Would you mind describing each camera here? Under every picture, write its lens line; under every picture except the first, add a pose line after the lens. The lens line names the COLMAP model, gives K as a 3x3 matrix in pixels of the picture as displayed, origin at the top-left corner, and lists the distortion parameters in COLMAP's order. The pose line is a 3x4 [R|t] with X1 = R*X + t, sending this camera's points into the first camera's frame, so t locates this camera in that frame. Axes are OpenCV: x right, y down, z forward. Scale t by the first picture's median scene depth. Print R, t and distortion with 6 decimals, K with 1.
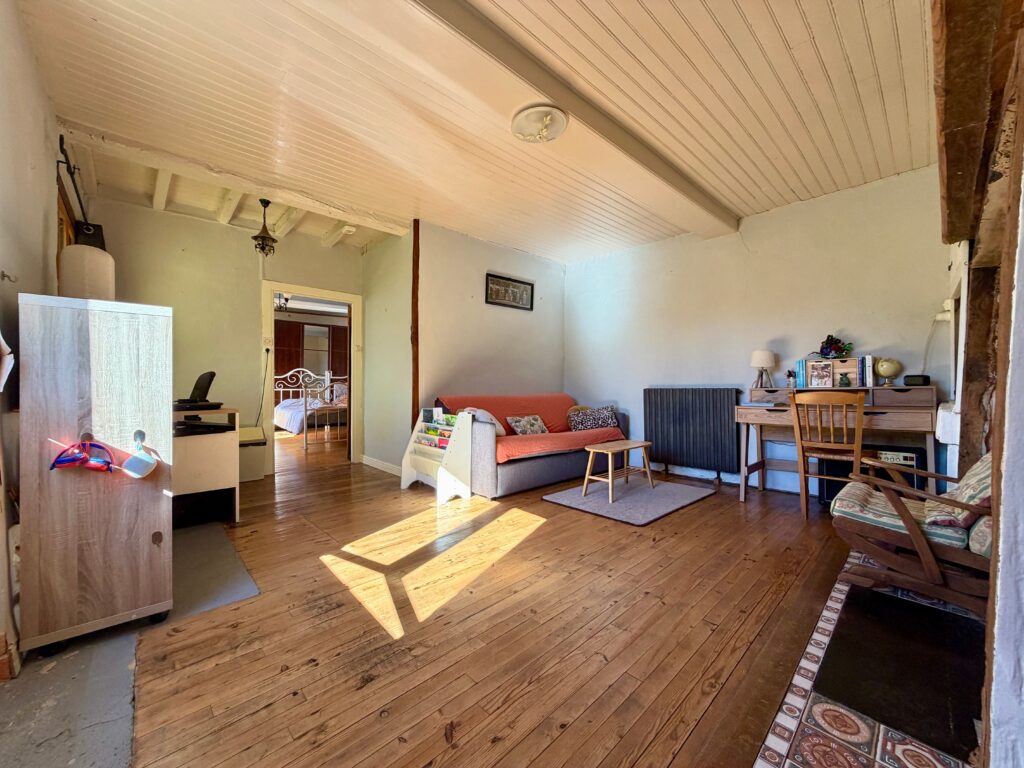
lens RADIAL K [[412.9, 0, 507.8], [0, 412.9, 380.2], [0, 0, 1]] dist [0.000723, 0.000038]
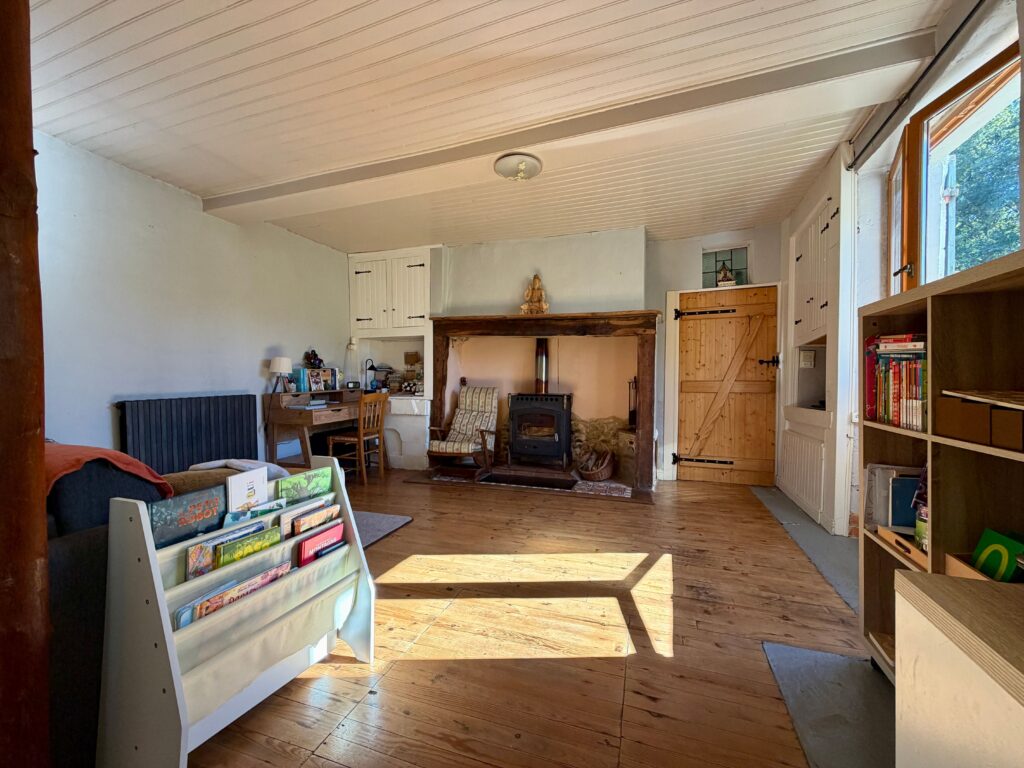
lens RADIAL K [[412.9, 0, 509.7], [0, 412.9, 387.6], [0, 0, 1]] dist [0.000723, 0.000038]
pose [[-0.473470, -0.008909, 0.880765, -1.070955], [0.005295, 0.999902, 0.012960, -0.011319], [-0.880794, 0.010800, -0.473377, 1.809538]]
